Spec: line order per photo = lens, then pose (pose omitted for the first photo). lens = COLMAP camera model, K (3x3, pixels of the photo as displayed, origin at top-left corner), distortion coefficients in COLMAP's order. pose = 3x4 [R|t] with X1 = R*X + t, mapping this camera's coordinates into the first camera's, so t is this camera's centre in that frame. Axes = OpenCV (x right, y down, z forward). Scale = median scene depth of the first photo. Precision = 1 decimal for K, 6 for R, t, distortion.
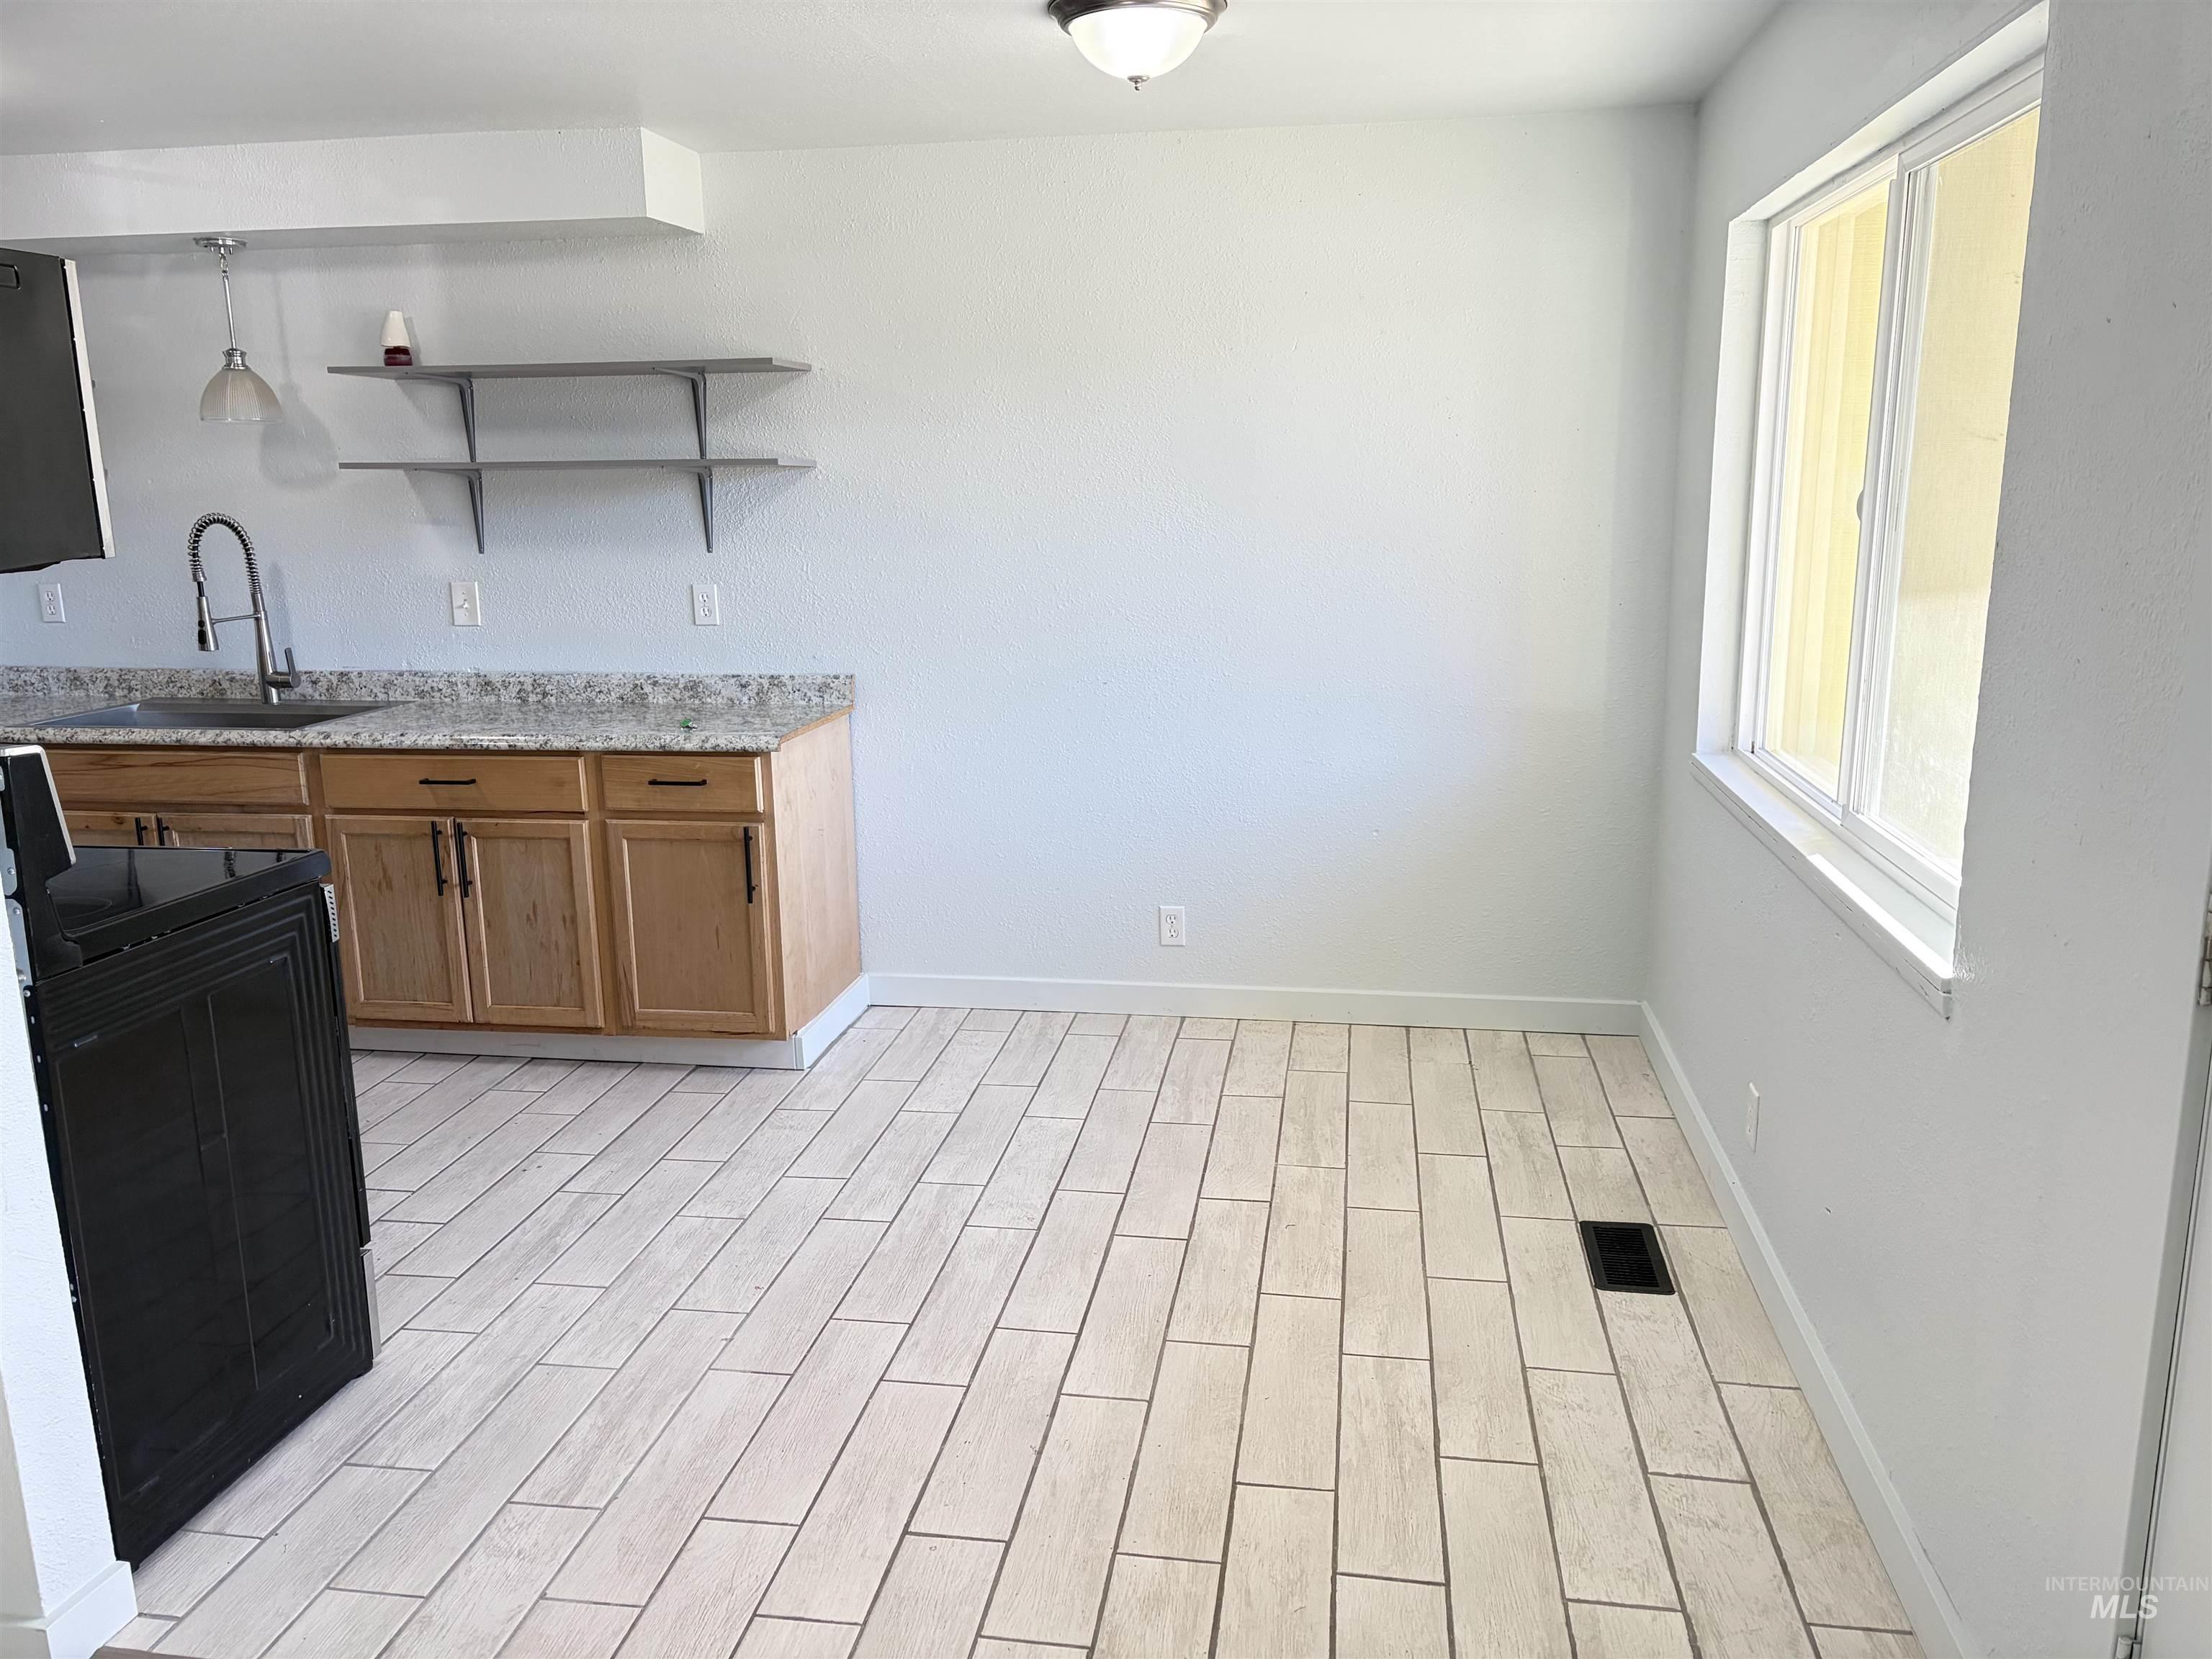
lens RADIAL K [[1665.5, 0, 1093.1], [0, 1665.5, 824.7], [0, 0, 1]] dist [0.063327, -0.061277]
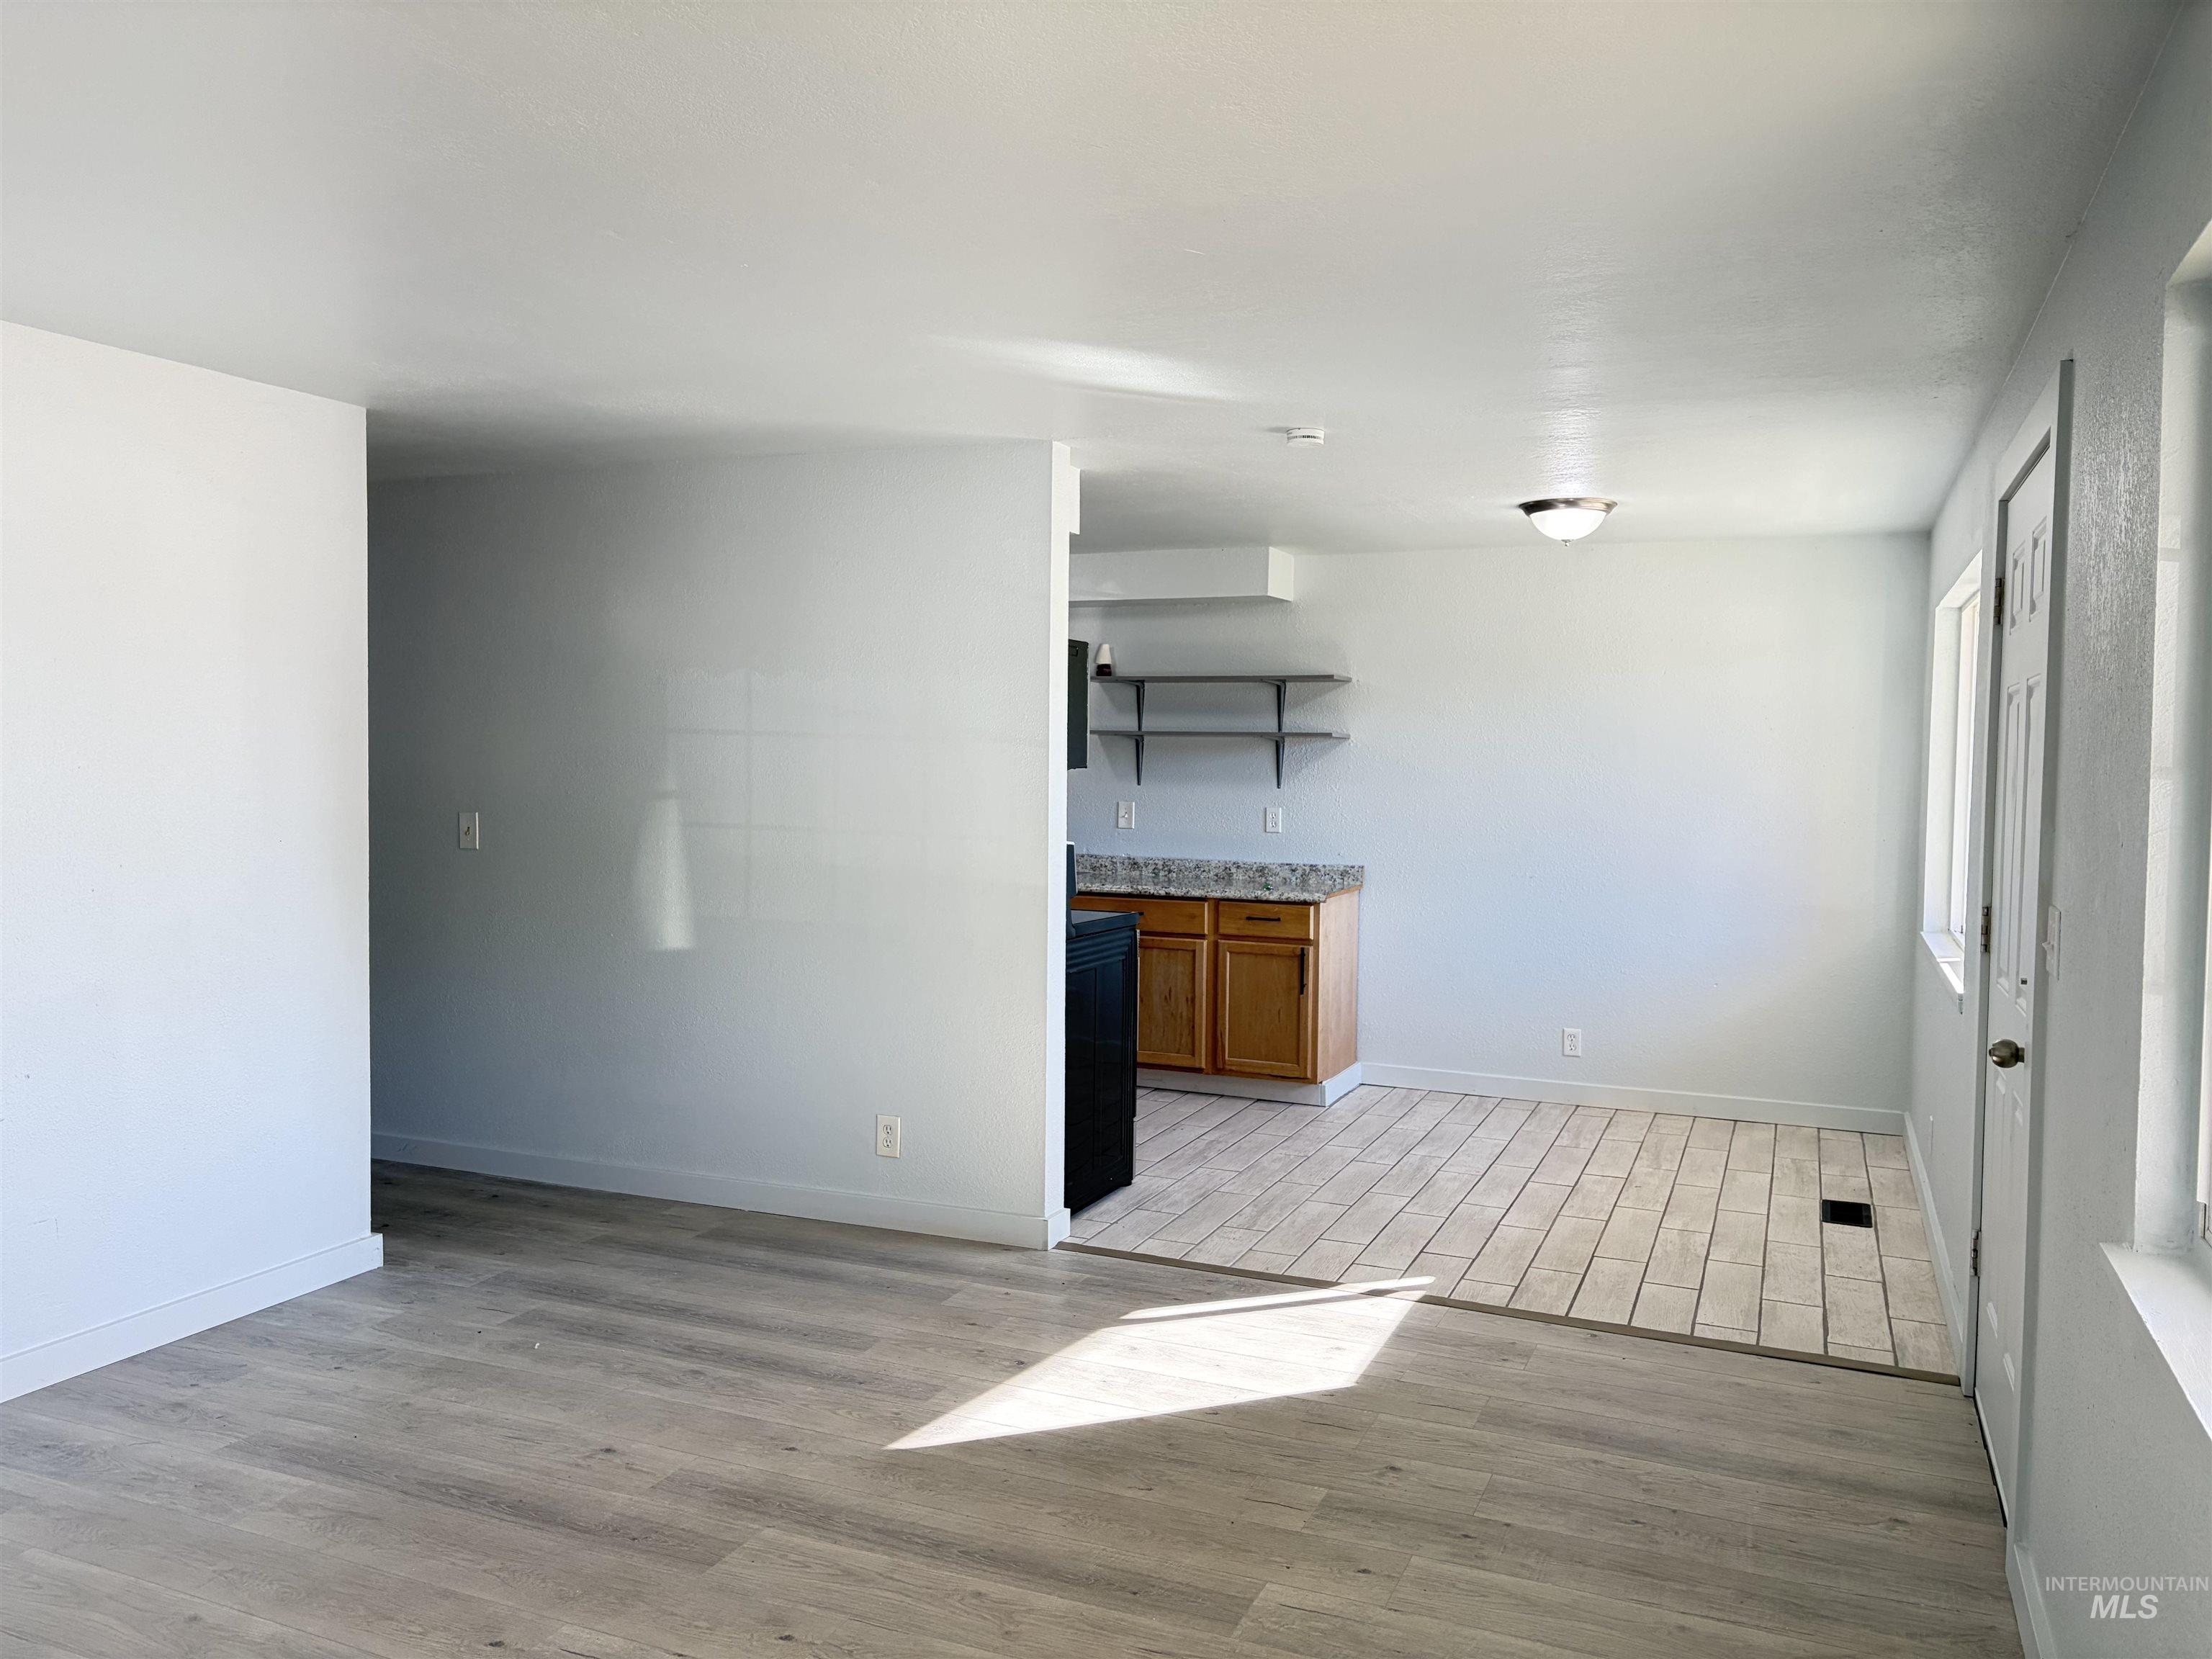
lens RADIAL K [[1665.5, 0, 1093.1], [0, 1665.5, 824.7], [0, 0, 1]] dist [0.063327, -0.061277]
pose [[0.970866, 0.039125, -0.236408, -0.021714], [-0.076967, 0.985220, -0.153031, 0.144071], [0.226926, 0.166768, 0.959527, -0.631557]]
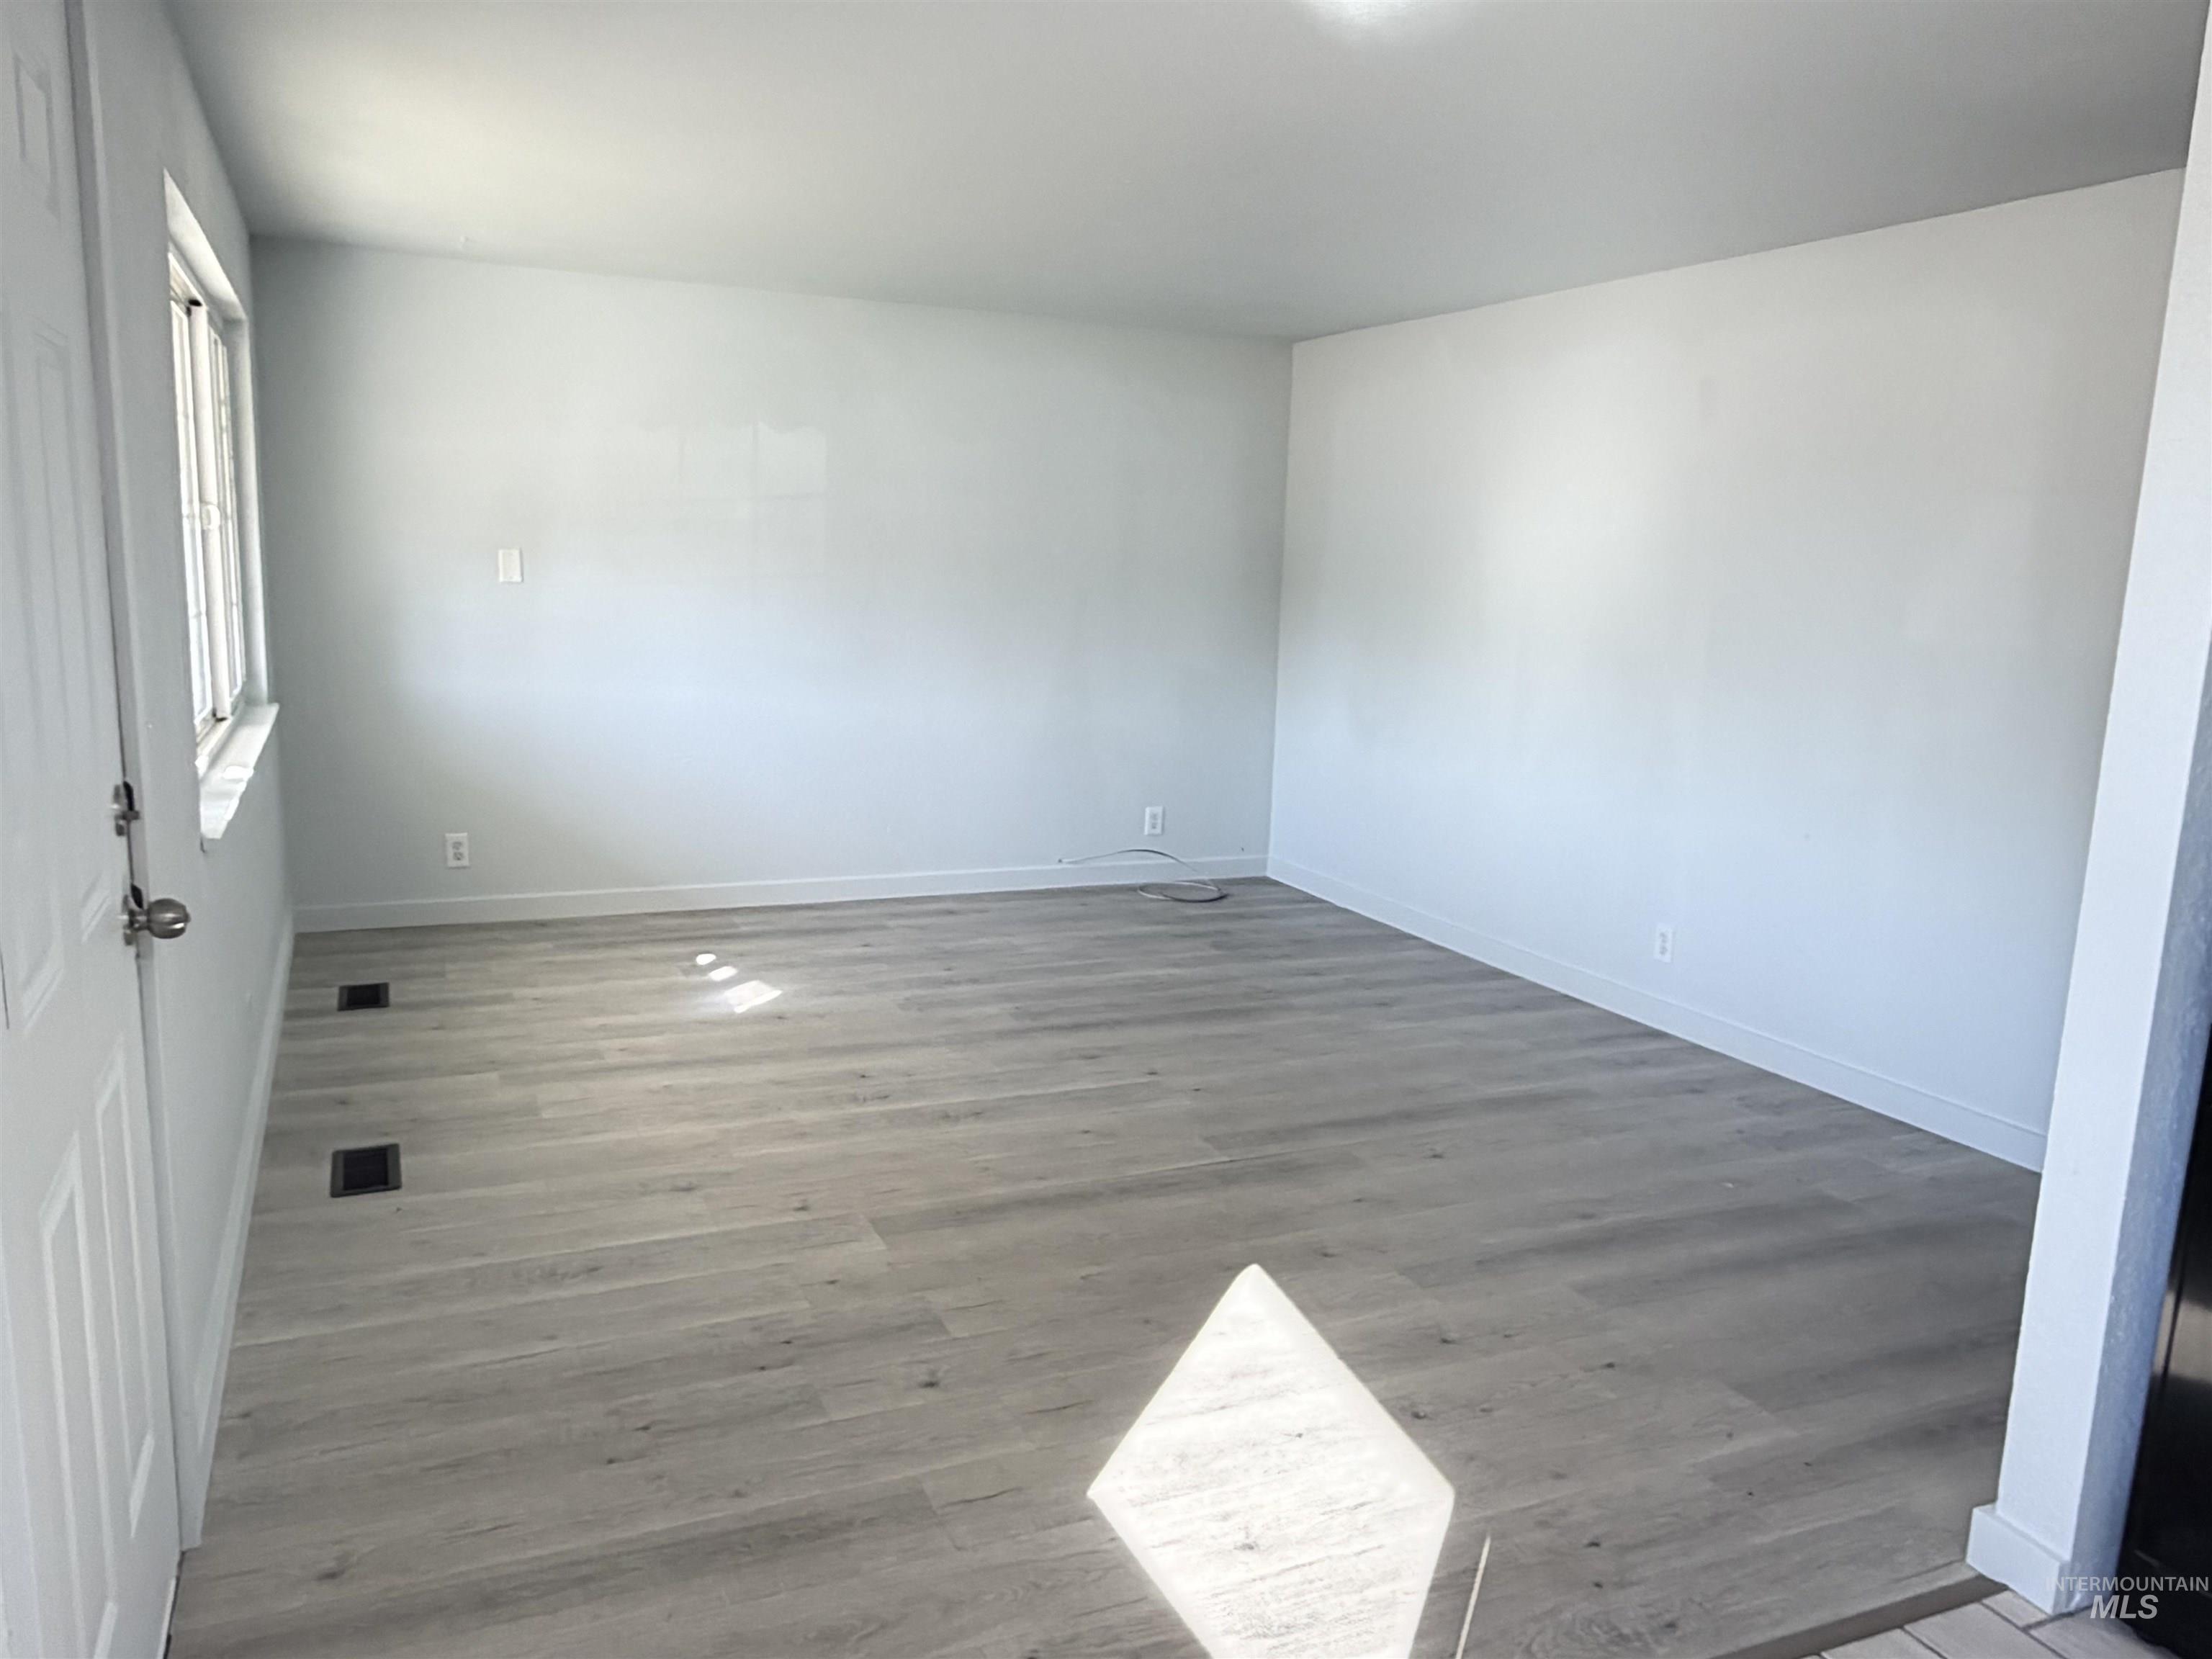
lens RADIAL K [[1616.2, 0, 1114.0], [0, 1616.2, 840.8], [0, 0, 1]] dist [-0.006927, 0.003400]
pose [[-0.827849, 0.084653, -0.554526, 0.219220], [-0.136546, 0.928403, 0.345577, -0.124144], [0.544078, 0.361803, -0.757019, 0.665573]]
